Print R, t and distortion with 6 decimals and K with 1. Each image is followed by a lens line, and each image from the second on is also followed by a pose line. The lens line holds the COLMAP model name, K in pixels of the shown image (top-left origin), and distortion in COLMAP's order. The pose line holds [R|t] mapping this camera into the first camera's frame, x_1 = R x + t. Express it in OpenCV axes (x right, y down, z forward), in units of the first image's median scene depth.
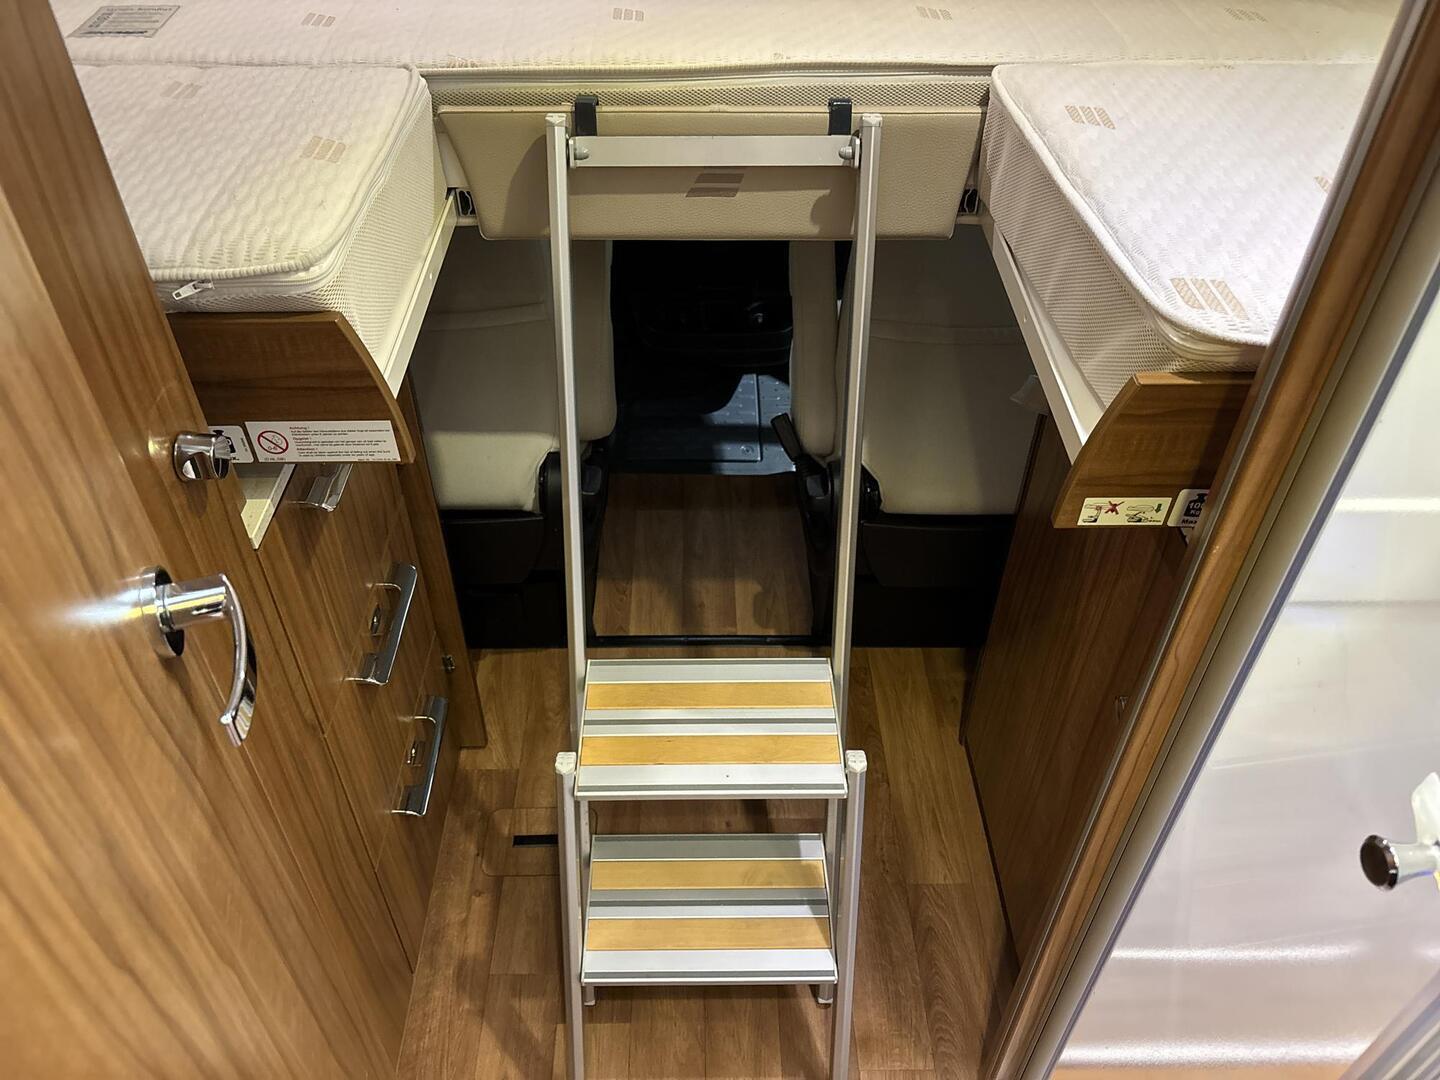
lens RADIAL K [[1112.6, 0, 718.6], [0, 1112.6, 545.4], [0, 0, 1]] dist [-0.000552, -0.042309]
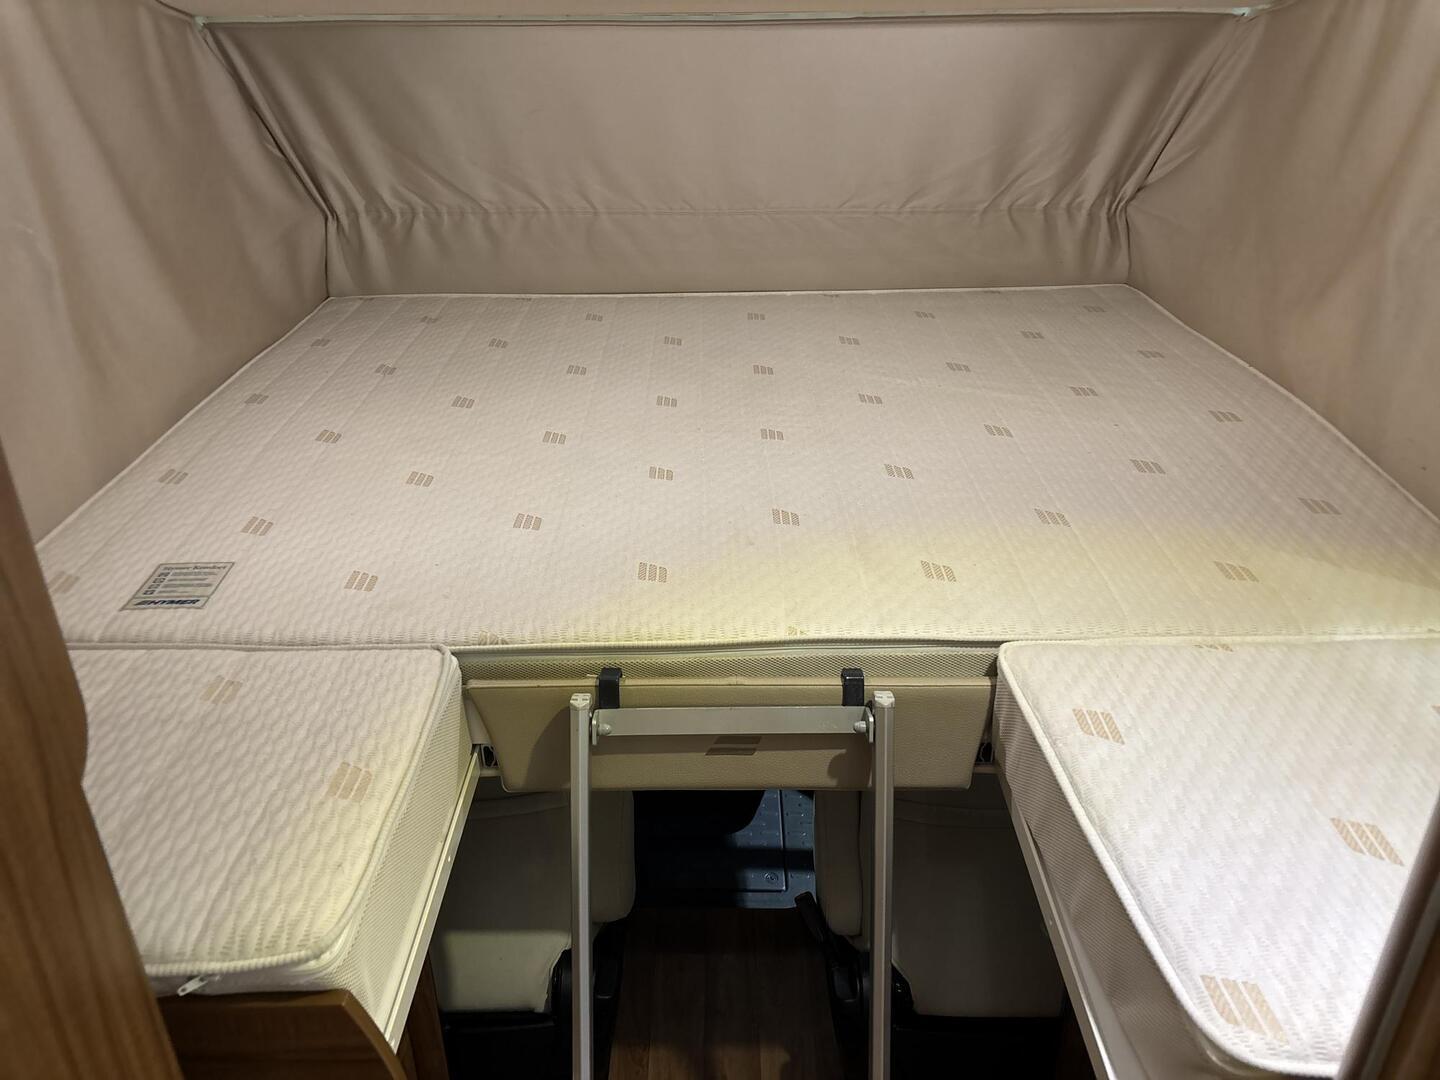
lens RADIAL K [[1112.6, 0, 726.8], [0, 1112.6, 542.9], [0, 0, 1]] dist [-0.000552, -0.042309]
pose [[0.999884, -0.008590, -0.012605, 0.005115], [0.004153, 0.948441, -0.316925, -0.186815], [0.014678, 0.316836, 0.948367, -0.028433]]
